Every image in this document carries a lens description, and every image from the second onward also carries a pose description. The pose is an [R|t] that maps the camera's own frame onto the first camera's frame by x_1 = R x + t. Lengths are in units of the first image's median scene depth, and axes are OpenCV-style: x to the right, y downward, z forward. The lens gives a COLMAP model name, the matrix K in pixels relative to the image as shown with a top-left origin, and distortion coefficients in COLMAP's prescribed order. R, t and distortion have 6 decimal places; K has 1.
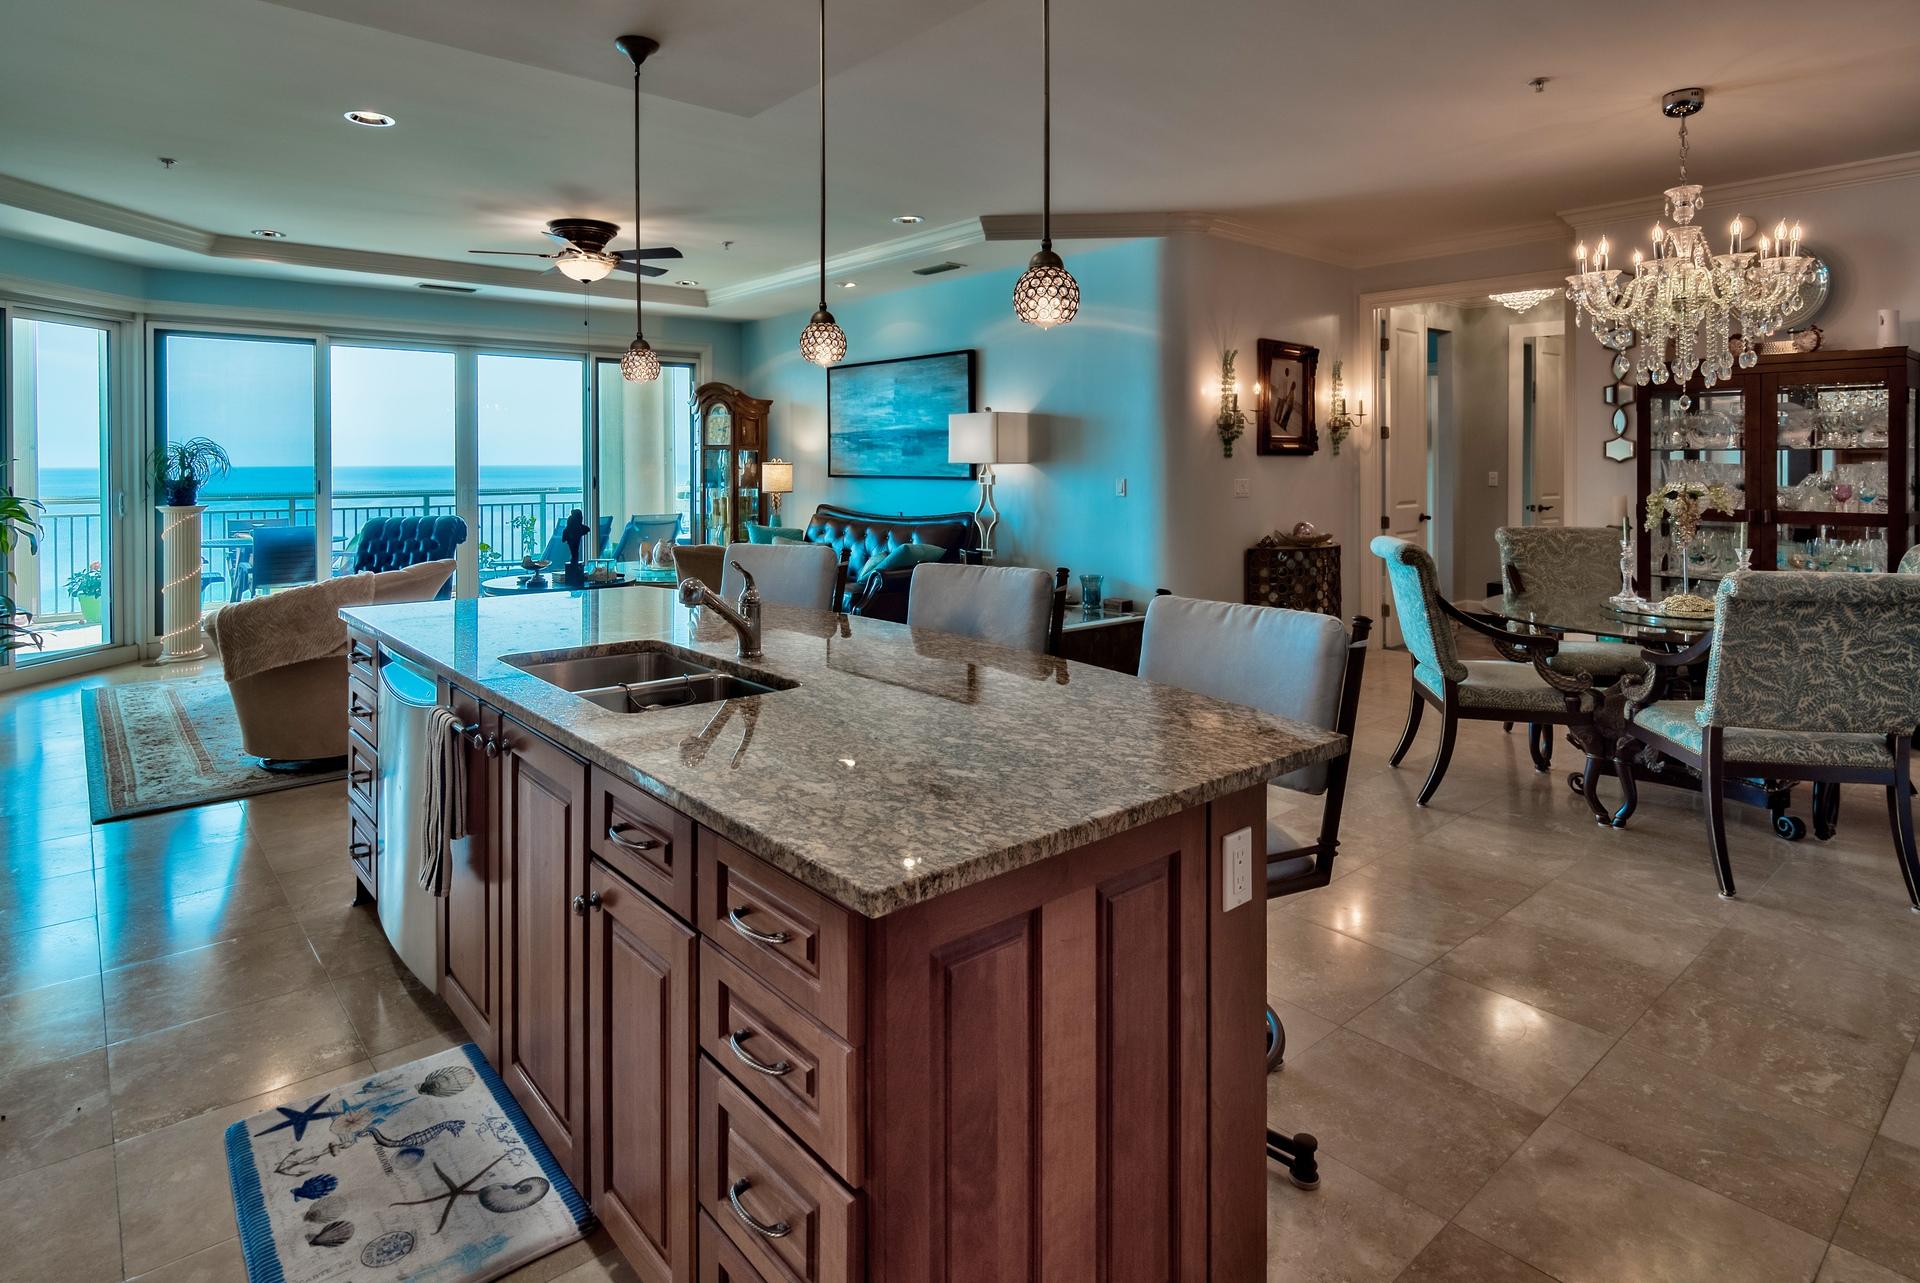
lens RADIAL K [[1037.0, 0, 973.5], [0, 1037.0, 442.1], [0, 0, 1]] dist [-0.023857, 0.003518]
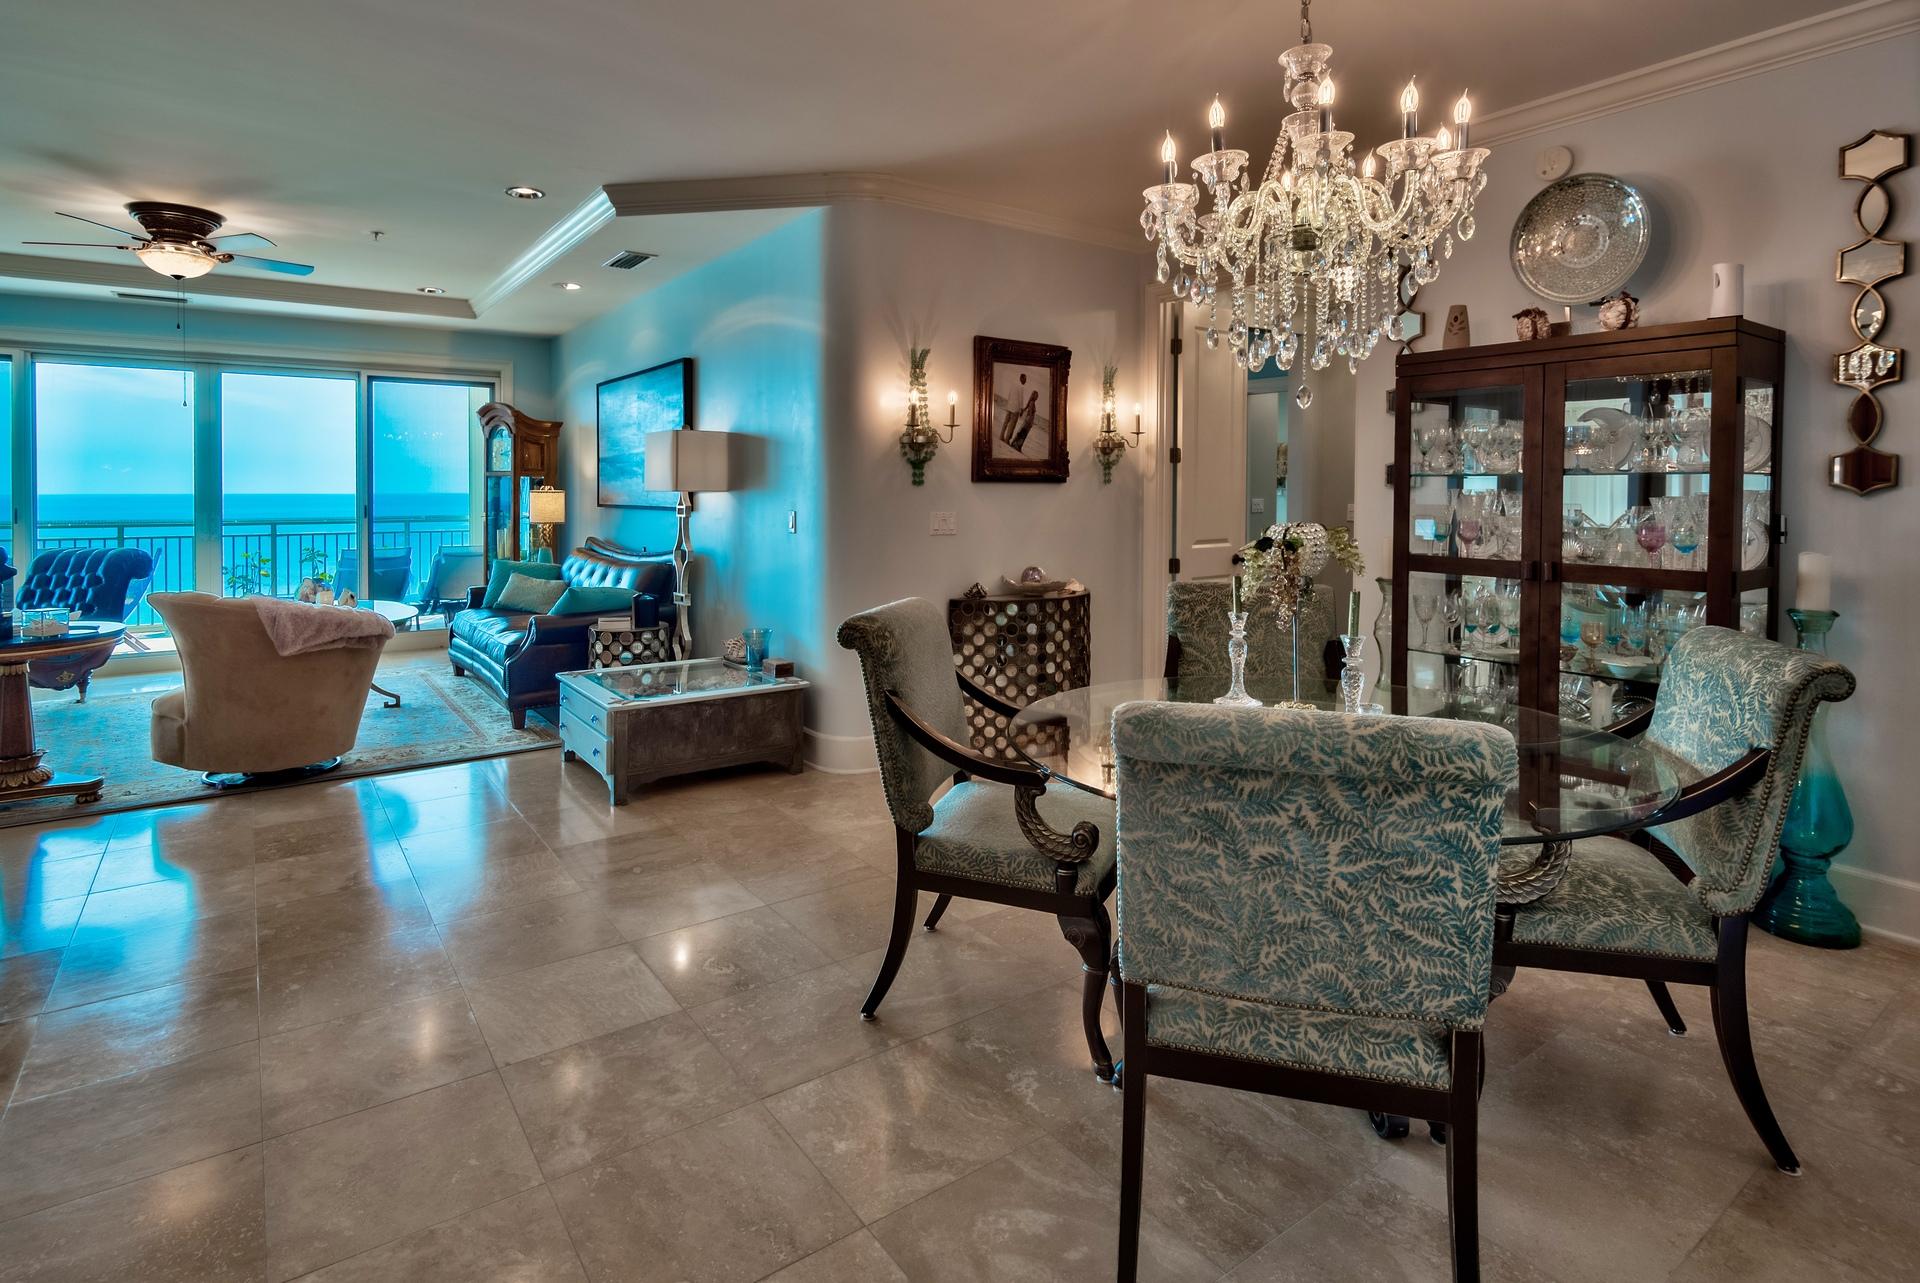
lens RADIAL K [[956.9, 0, 1043.8], [0, 956.9, 488.8], [0, 0, 1]] dist [-0.019085, 0.001504]
pose [[0.997442, 0.002130, -0.071447, 0.395284], [-0.000953, 0.999863, 0.016510, 0.005628], [0.071472, -0.016399, 0.997308, 0.277213]]
